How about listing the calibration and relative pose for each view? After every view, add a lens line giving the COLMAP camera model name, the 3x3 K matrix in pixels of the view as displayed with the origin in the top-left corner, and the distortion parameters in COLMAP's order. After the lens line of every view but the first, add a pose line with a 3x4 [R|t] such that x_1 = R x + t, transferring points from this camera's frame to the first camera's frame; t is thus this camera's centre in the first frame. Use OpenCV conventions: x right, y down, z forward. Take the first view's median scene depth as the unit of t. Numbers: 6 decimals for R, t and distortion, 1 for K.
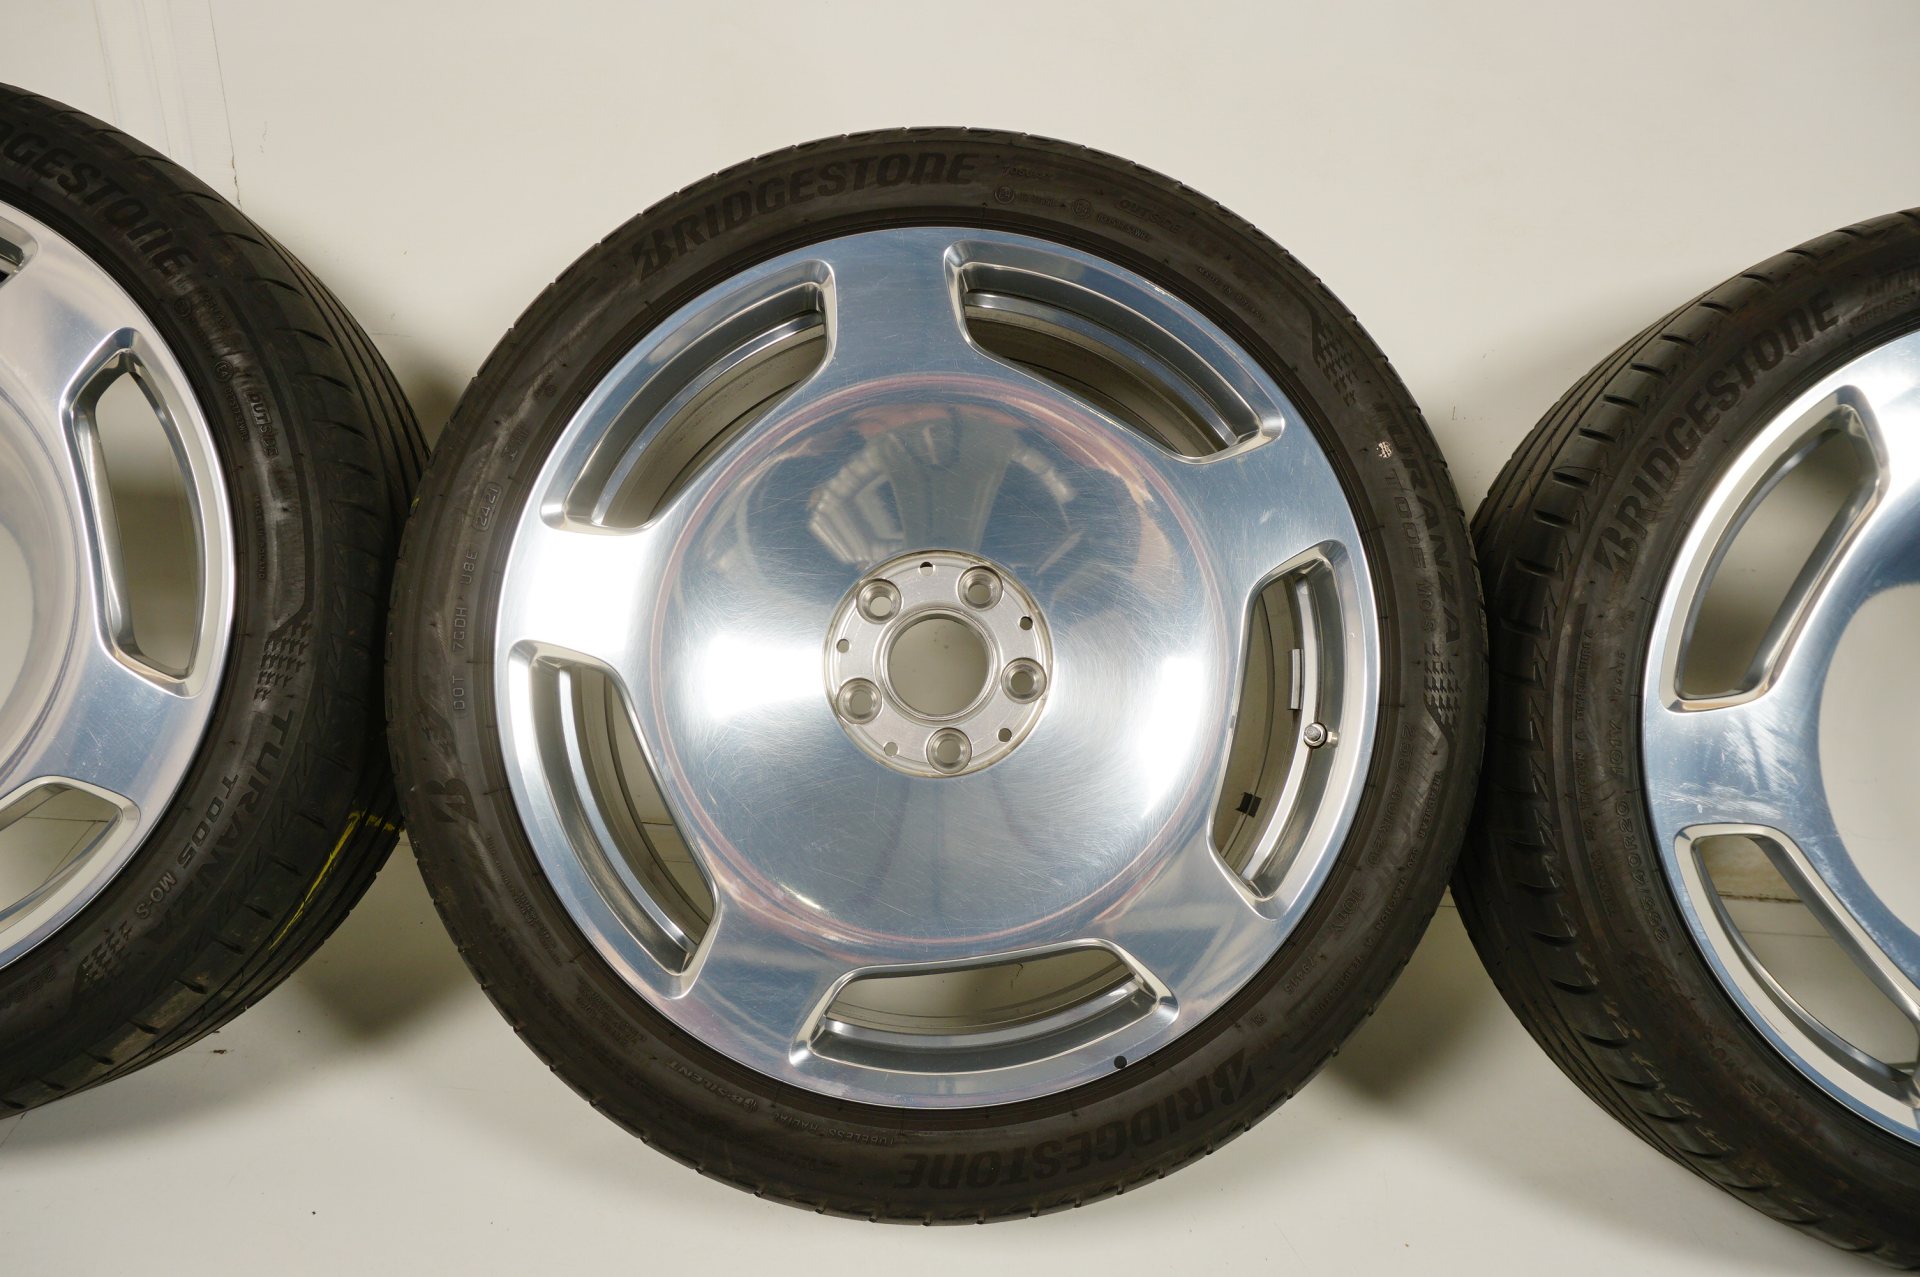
lens RADIAL K [[1668.5, 0, 951.5], [0, 1668.5, 609.4], [0, 0, 1]] dist [-0.007335, 0.003393]
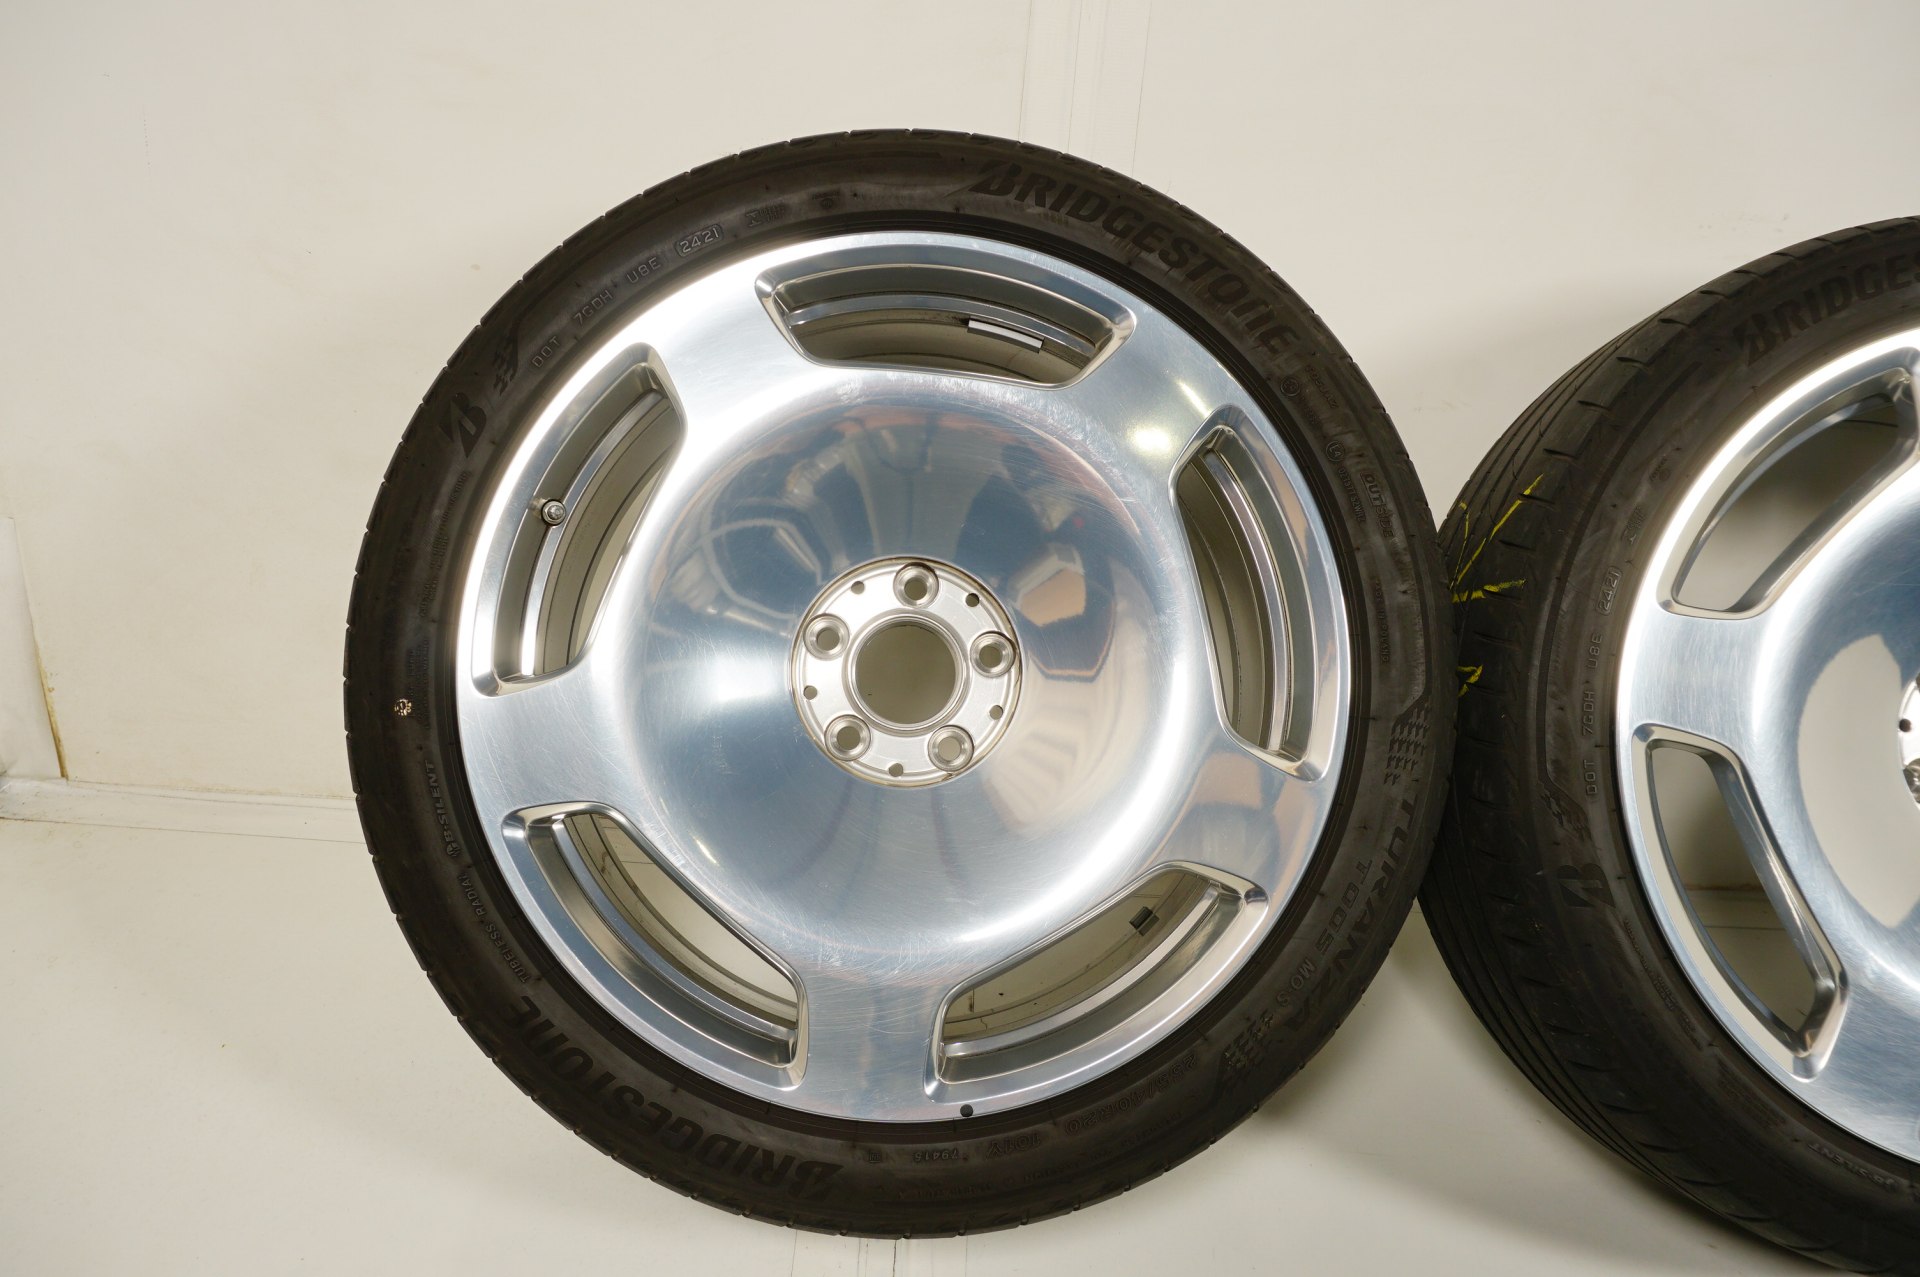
lens RADIAL K [[1699.8, 0, 965.0], [0, 1699.8, 623.5], [0, 0, 1]] dist [-0.013016, 0.000839]
pose [[0.999103, 0.003858, 0.042163, -0.702960], [-0.004011, 0.999986, 0.003546, -0.043590], [-0.042148, -0.003712, 0.999104, 0.000183]]
